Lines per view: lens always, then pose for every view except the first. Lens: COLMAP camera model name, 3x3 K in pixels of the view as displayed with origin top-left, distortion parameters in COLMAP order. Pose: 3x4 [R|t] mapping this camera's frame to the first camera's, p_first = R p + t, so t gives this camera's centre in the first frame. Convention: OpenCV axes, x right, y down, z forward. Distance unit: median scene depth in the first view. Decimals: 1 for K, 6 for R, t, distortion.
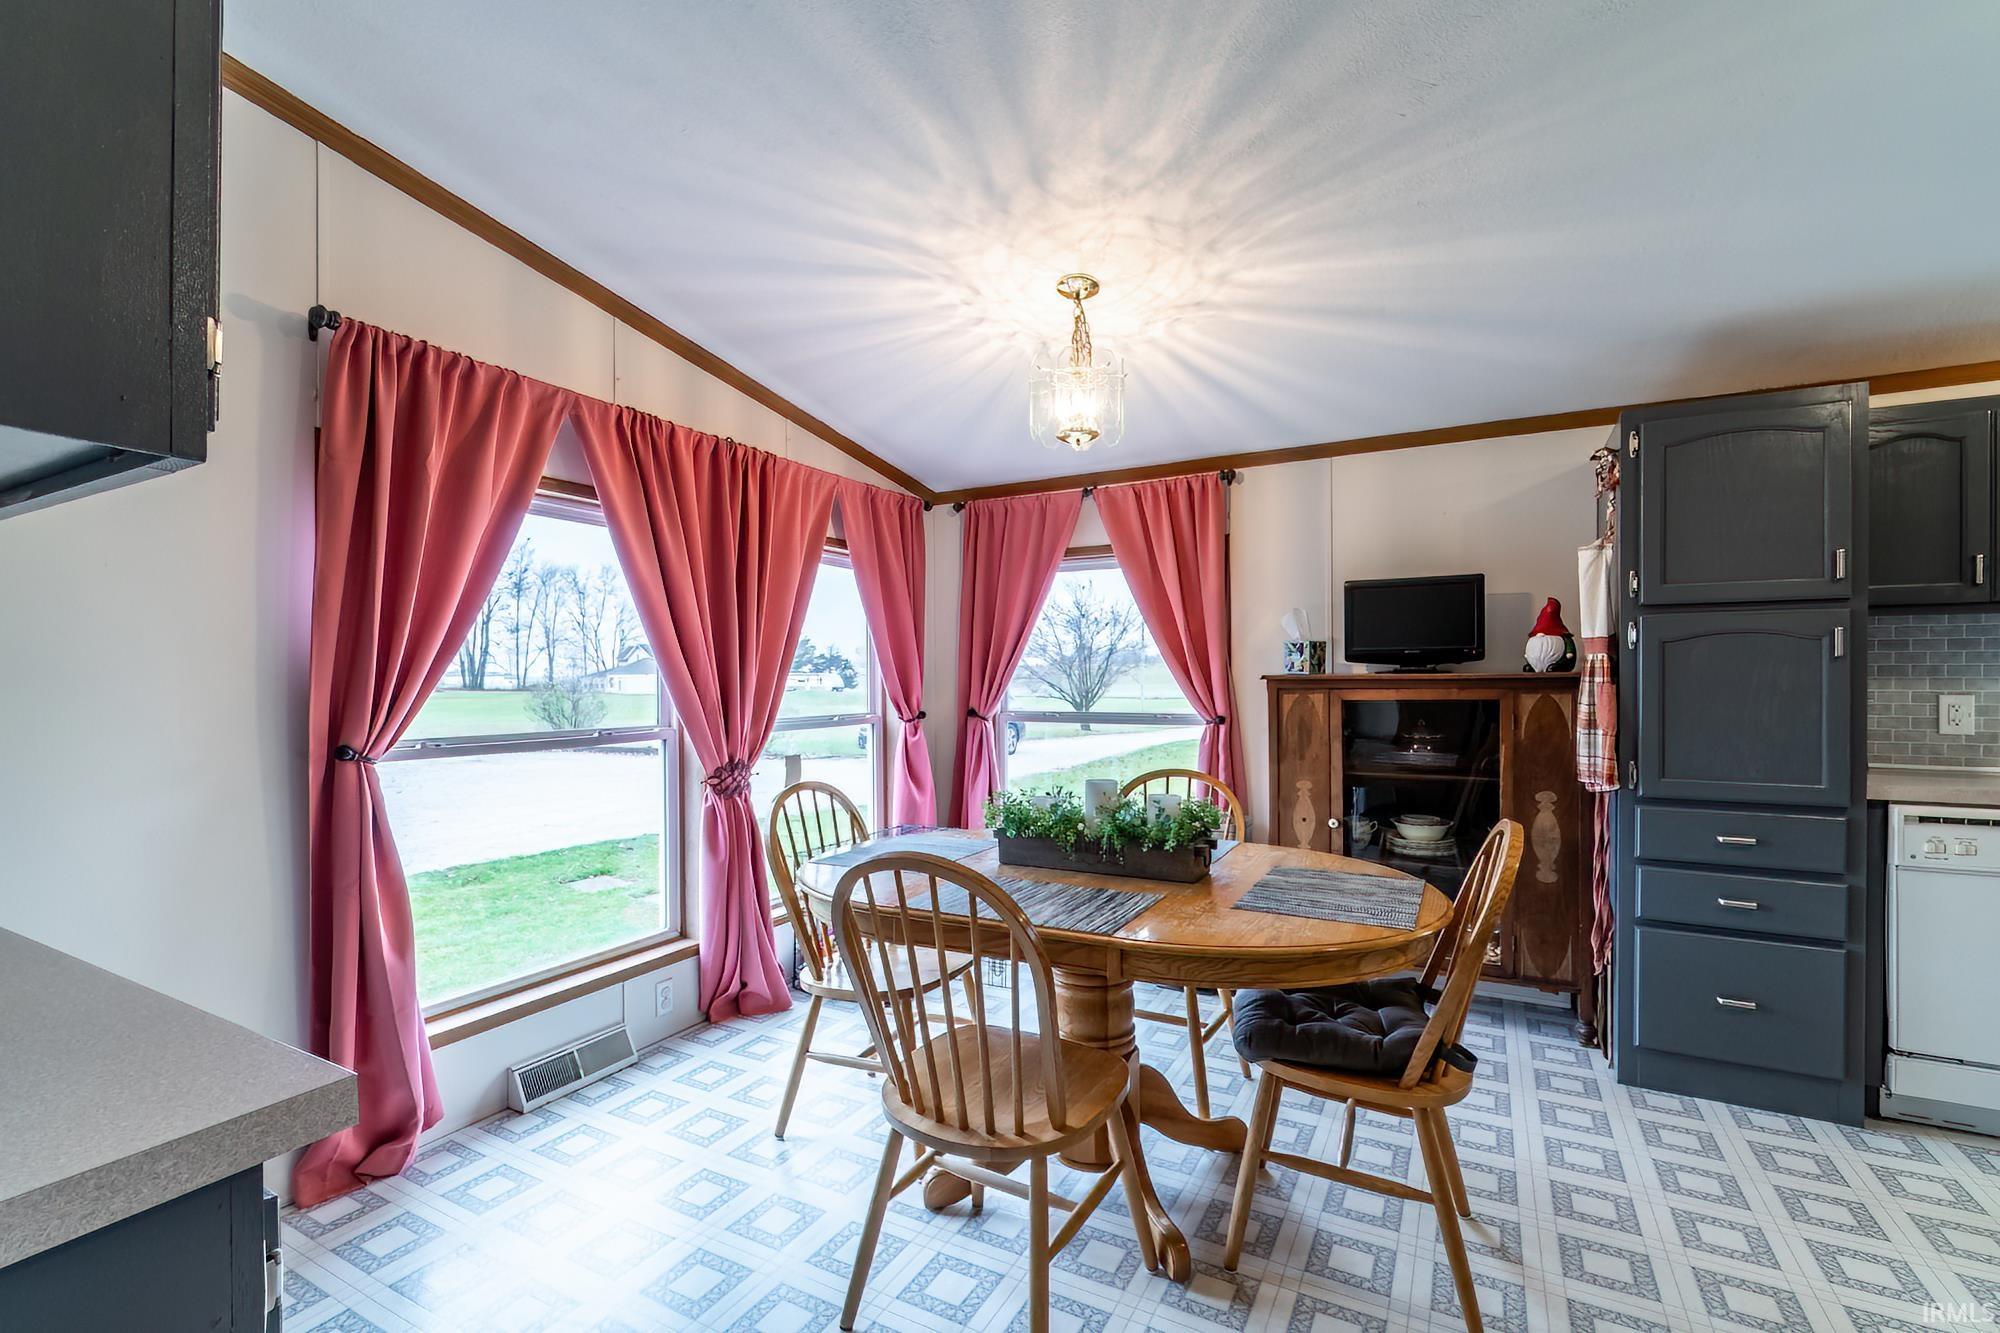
lens RADIAL K [[869.7, 0, 998.0], [0, 869.7, 661.5], [0, 0, 1]] dist [-0.011175, 0.003880]
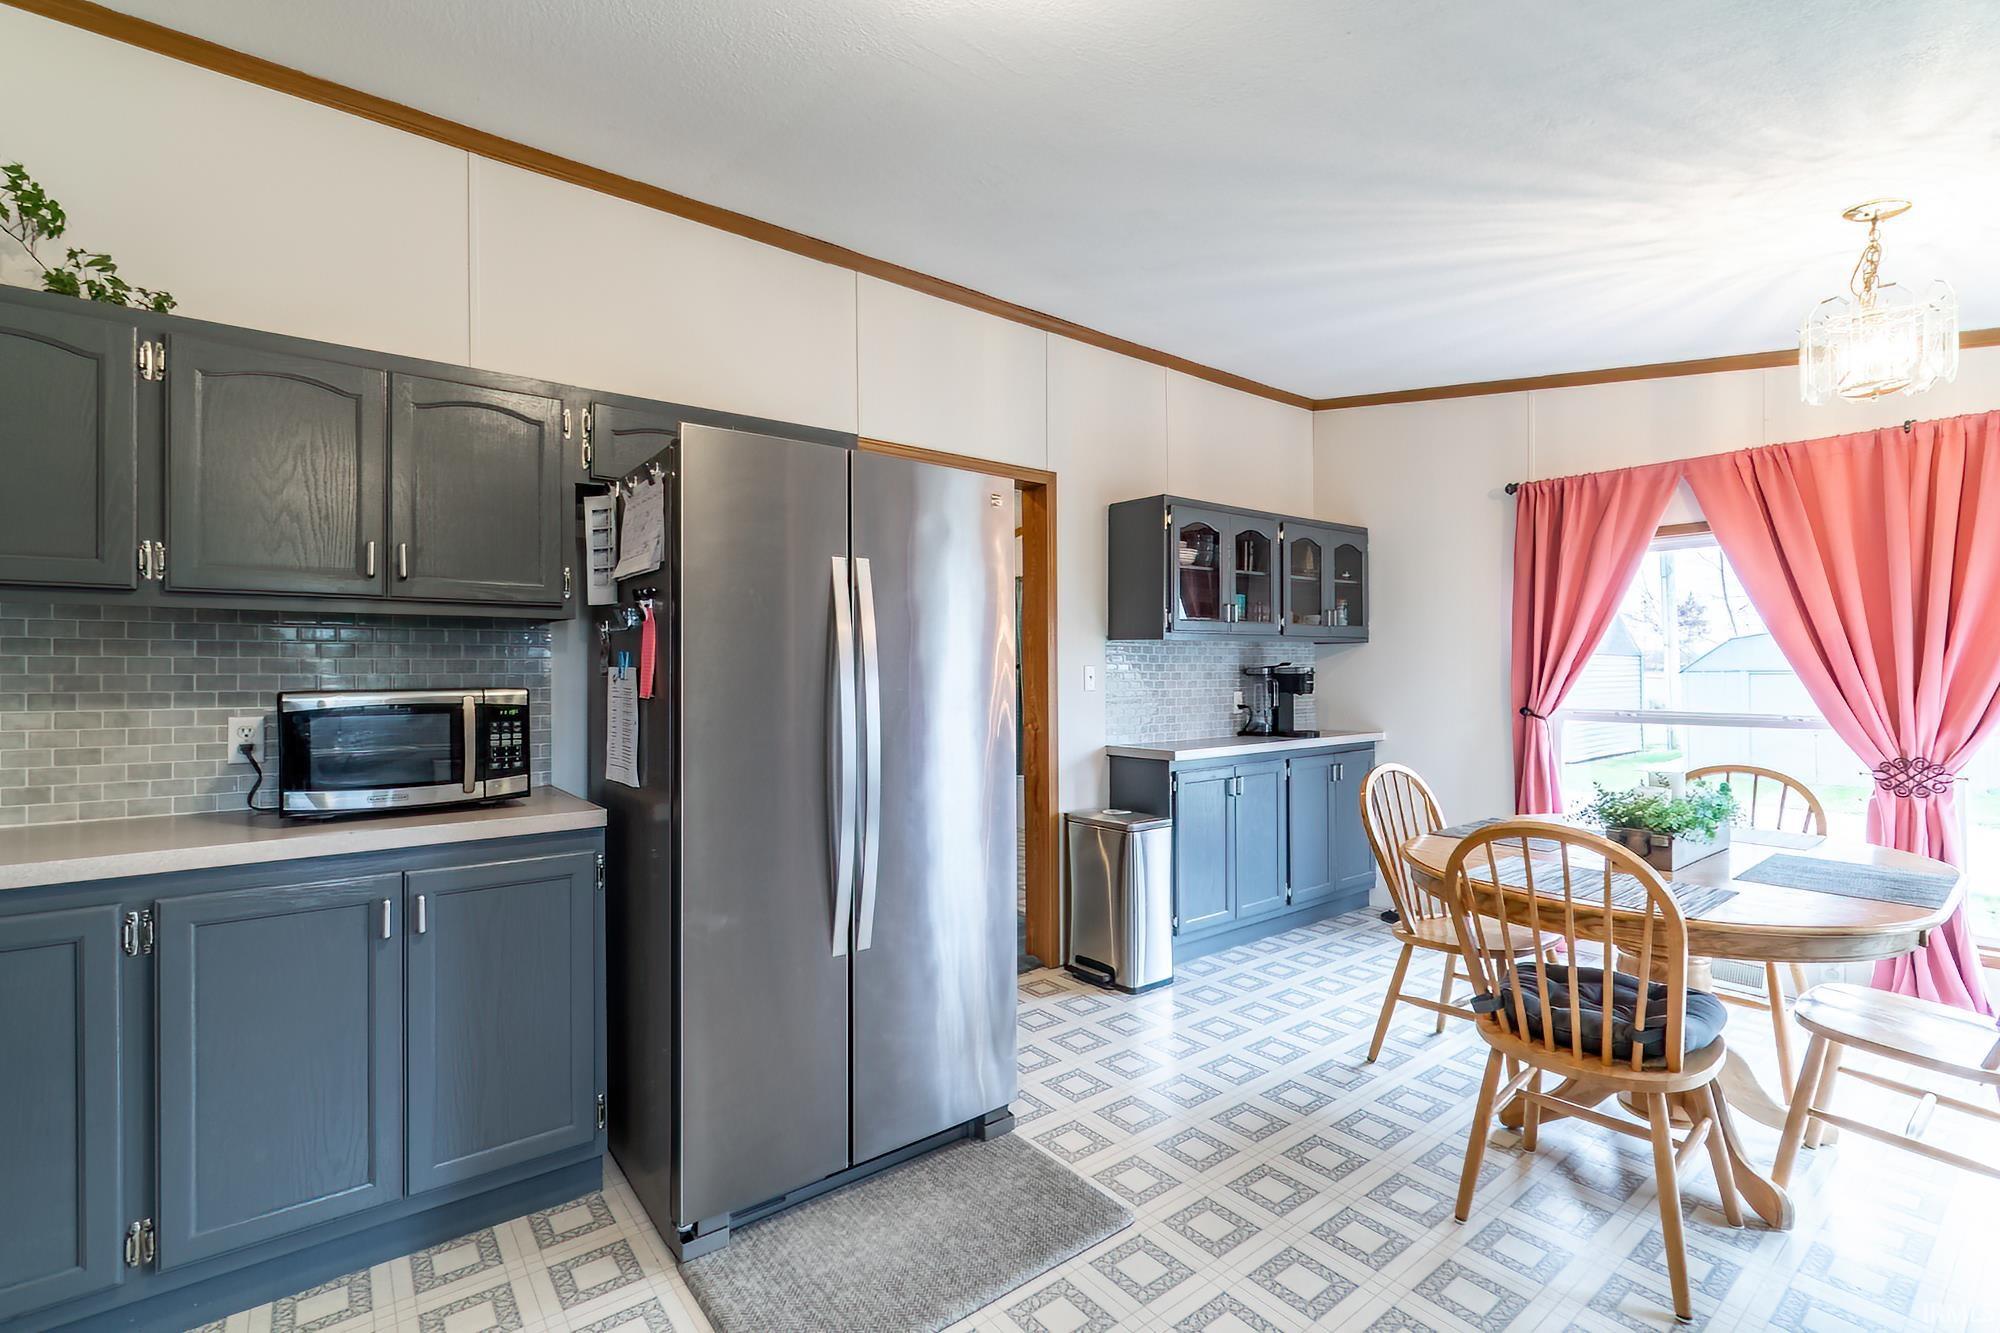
lens RADIAL K [[887.1, 0, 984.1], [0, 887.1, 663.7], [0, 0, 1]] dist [-0.000543, 0.000523]
pose [[-0.378886, -0.014985, -0.925322, 1.393639], [0.017561, 0.999572, -0.023378, 0.019046], [0.925277, -0.025107, -0.378461, 0.584597]]
